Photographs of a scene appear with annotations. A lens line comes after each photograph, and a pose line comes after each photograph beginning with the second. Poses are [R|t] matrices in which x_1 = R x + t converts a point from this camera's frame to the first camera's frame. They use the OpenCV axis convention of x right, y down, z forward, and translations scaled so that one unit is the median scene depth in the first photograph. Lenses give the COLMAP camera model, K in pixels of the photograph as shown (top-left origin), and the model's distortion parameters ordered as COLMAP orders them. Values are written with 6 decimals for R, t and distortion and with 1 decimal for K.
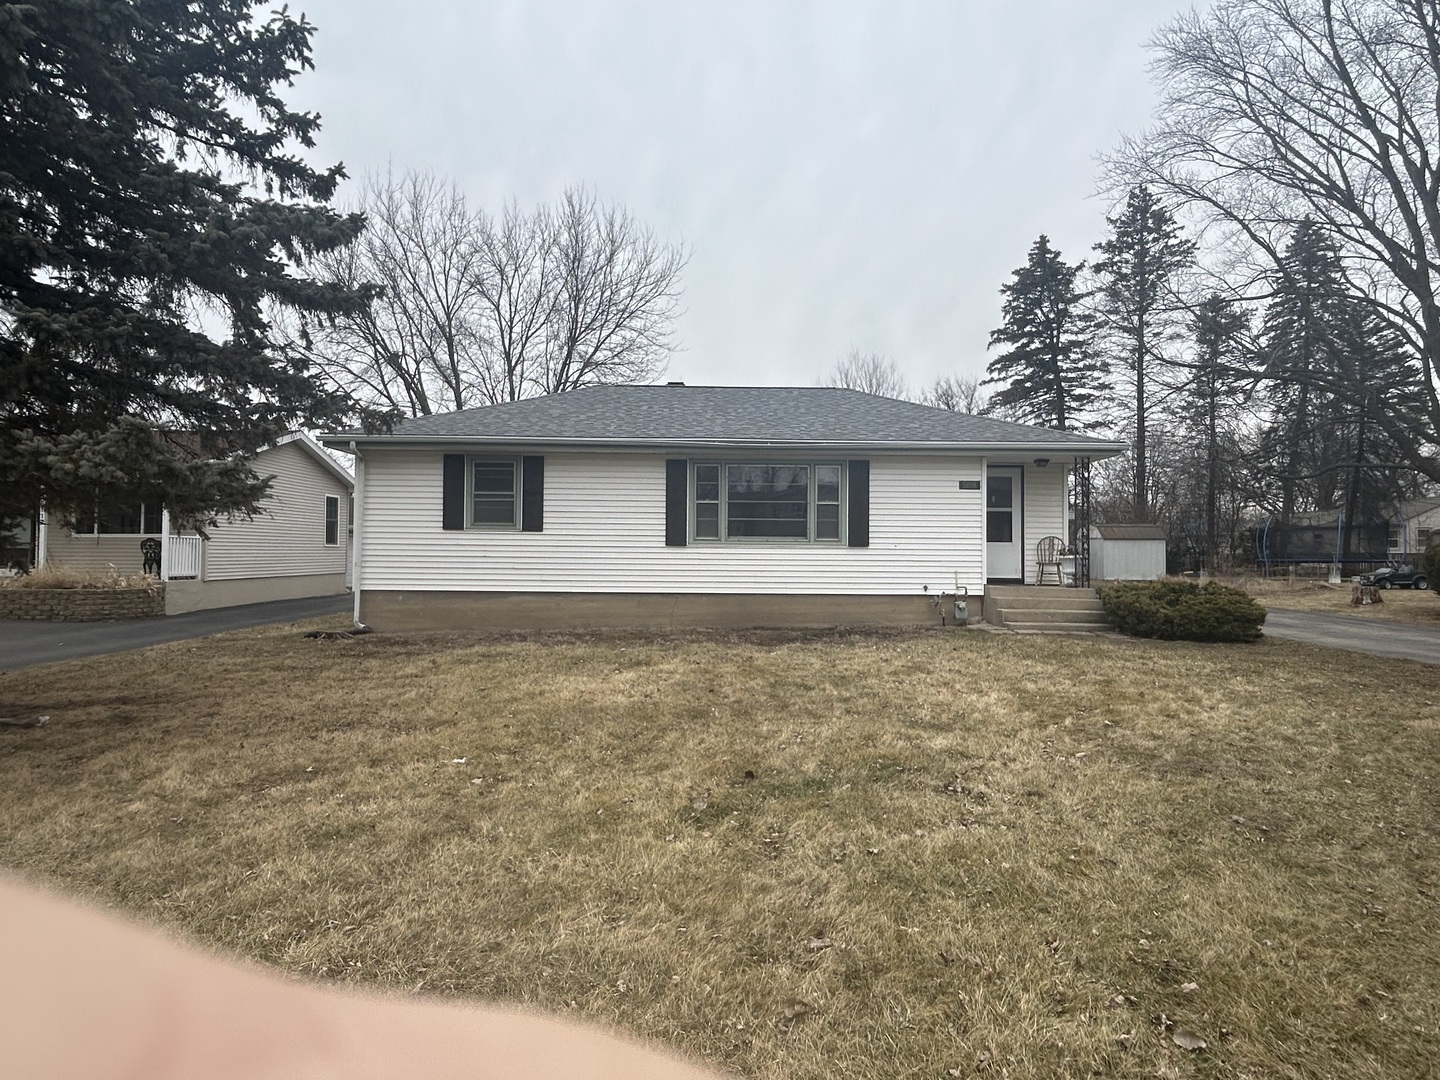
lens RADIAL K [[843.4, 0, 723.8], [0, 843.4, 543.8], [0, 0, 1]] dist [-0.001510, -0.000141]
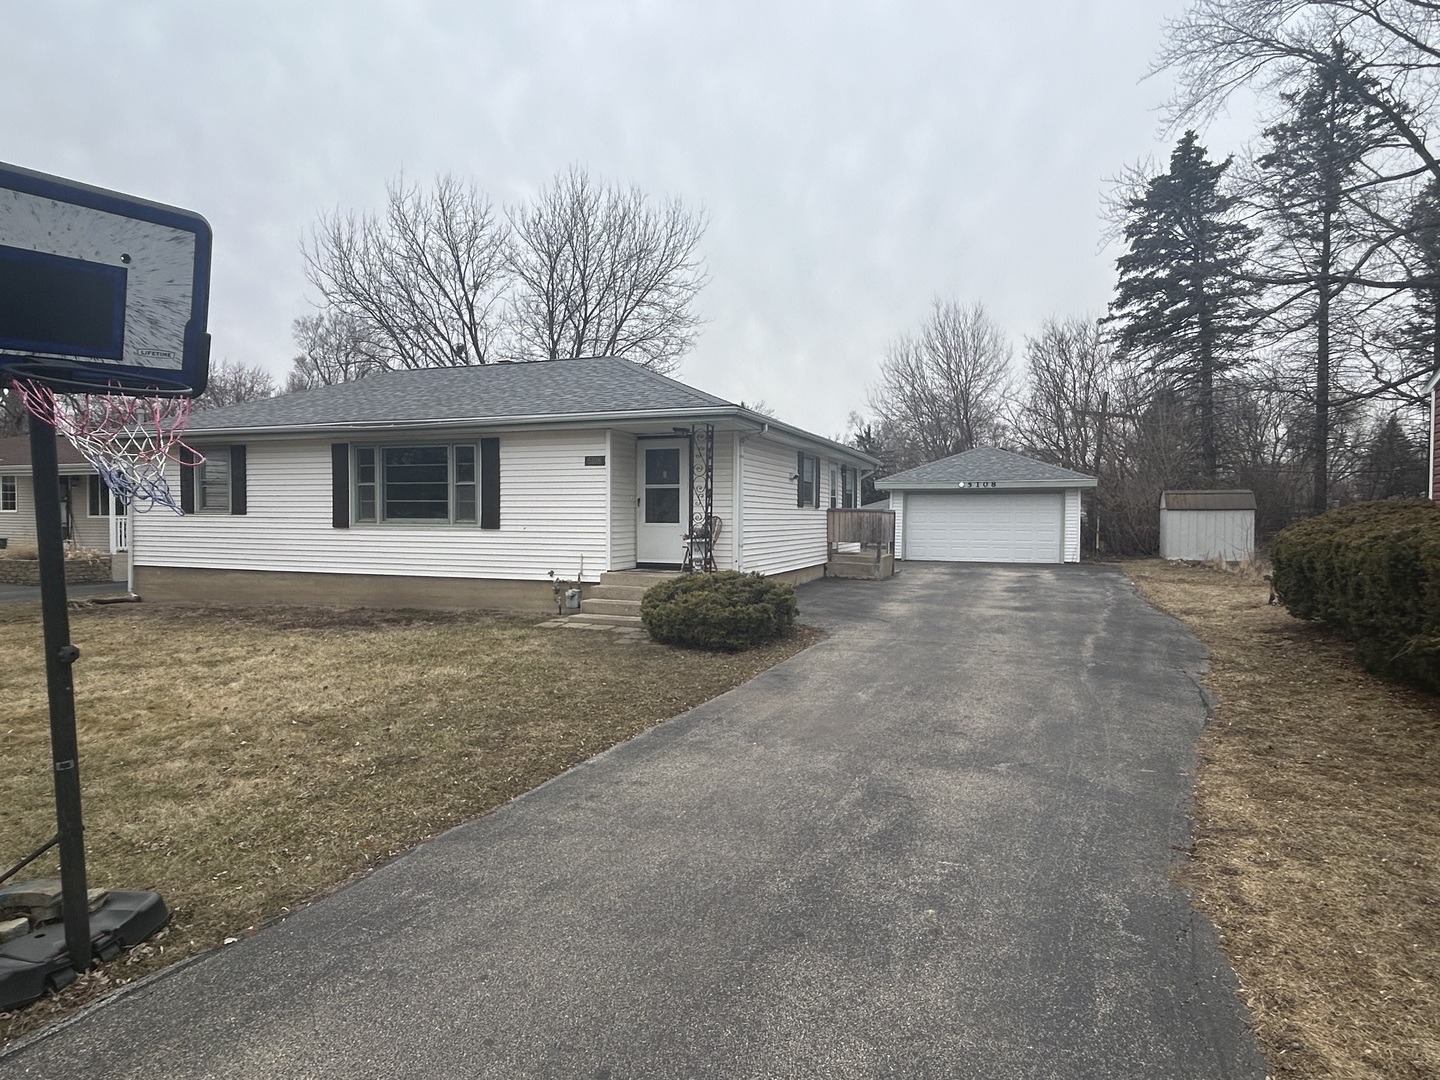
lens RADIAL K [[843.4, 0, 723.8], [0, 843.4, 543.8], [0, 0, 1]] dist [-0.001510, -0.000141]
pose [[0.933646, 0.007315, -0.358122, 0.747729], [0.007533, 0.999169, 0.040048, -0.015724], [0.358118, -0.040089, 0.932815, 0.203090]]
